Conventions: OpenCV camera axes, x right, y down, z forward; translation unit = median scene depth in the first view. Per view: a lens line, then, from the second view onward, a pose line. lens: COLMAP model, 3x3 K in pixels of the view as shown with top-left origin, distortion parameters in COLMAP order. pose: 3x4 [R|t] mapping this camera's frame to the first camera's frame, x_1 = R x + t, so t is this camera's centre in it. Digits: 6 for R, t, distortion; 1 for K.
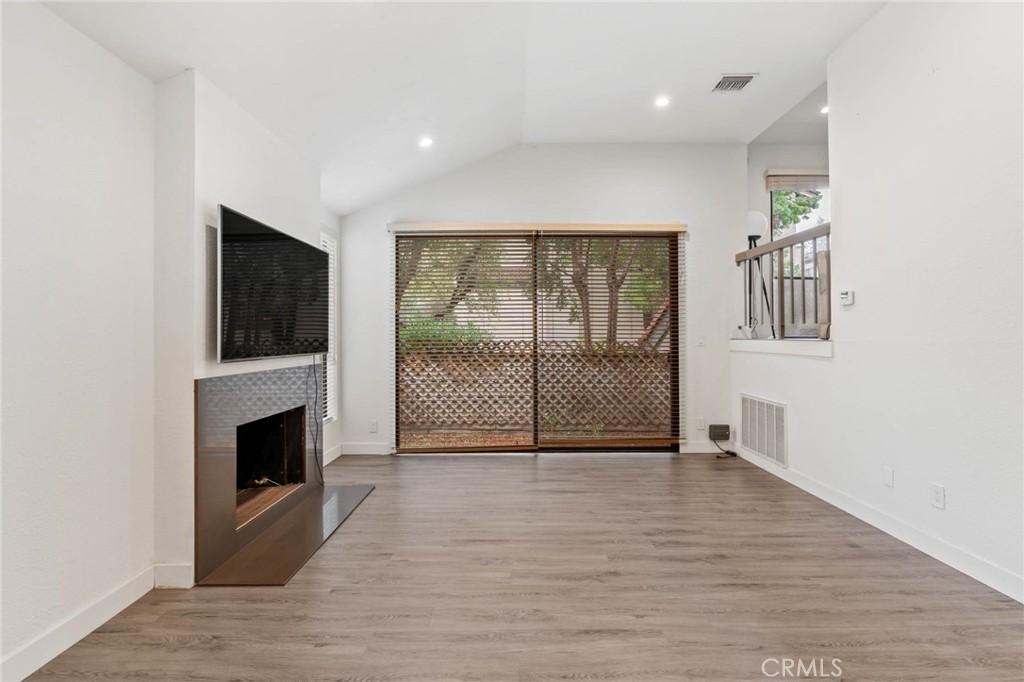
lens RADIAL K [[469.6, 0, 507.7], [0, 469.6, 336.6], [0, 0, 1]] dist [-0.014126, 0.004977]
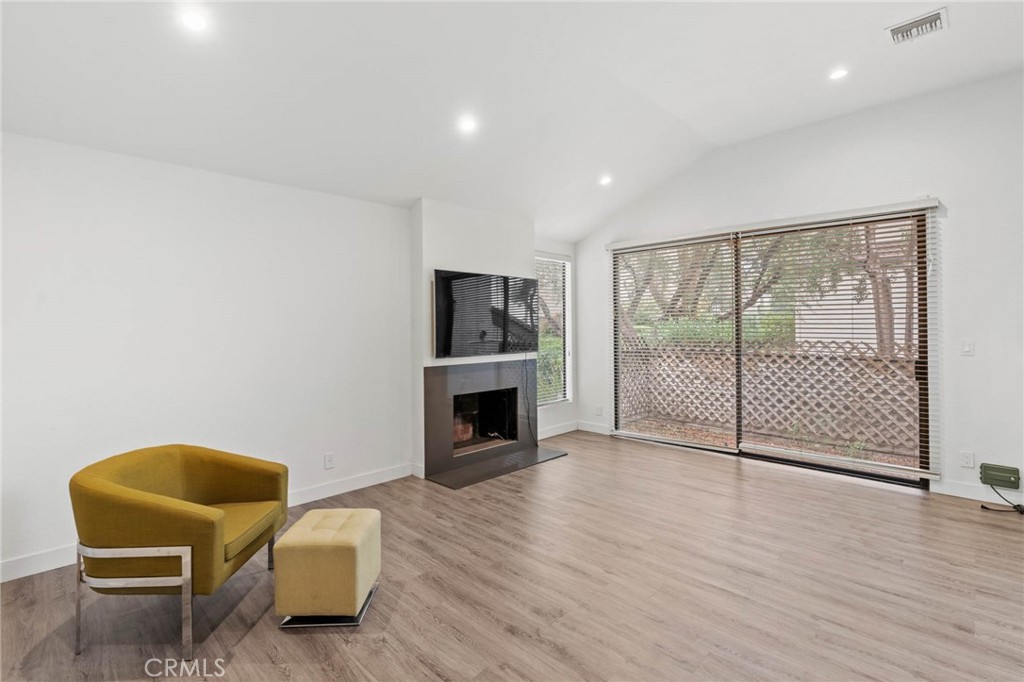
lens RADIAL K [[469.6, 0, 510.7], [0, 469.6, 333.5], [0, 0, 1]] dist [-0.014126, 0.004977]
pose [[0.716201, 0.007427, -0.697855, 0.416920], [0.006386, 0.999832, 0.017195, -0.033771], [0.697865, -0.016772, 0.716033, -0.039888]]
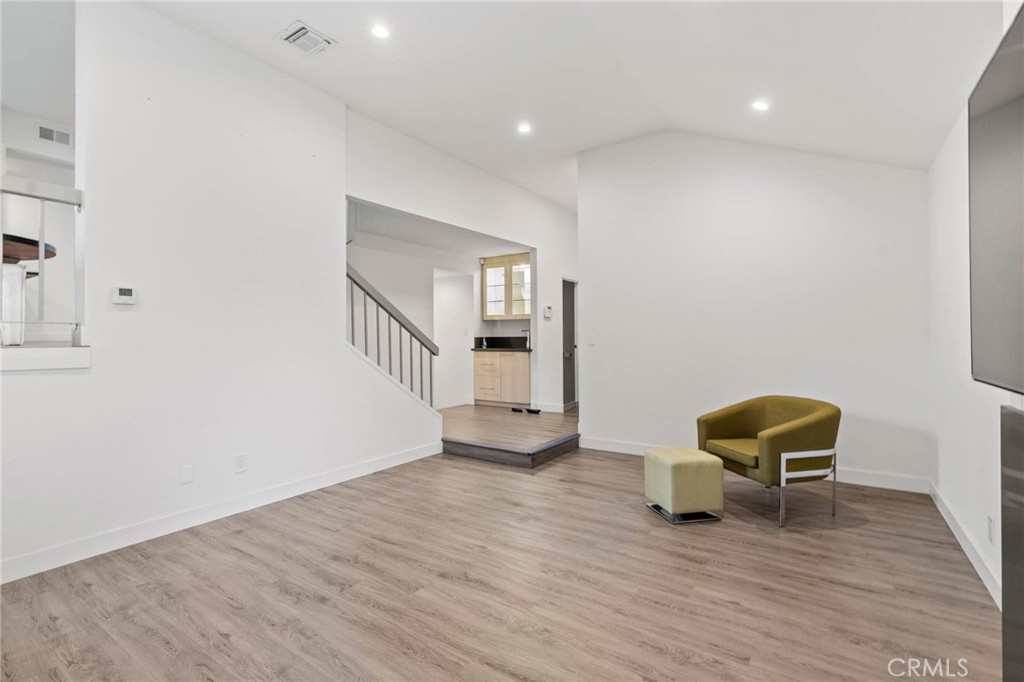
lens RADIAL K [[469.6, 0, 515.4], [0, 469.6, 337.8], [0, 0, 1]] dist [-0.014126, 0.004977]
pose [[-0.835169, 0.009470, 0.549911, -0.228849], [0.009250, 0.999952, -0.003172, 0.001621], [-0.549915, 0.002438, -0.835217, 0.878894]]
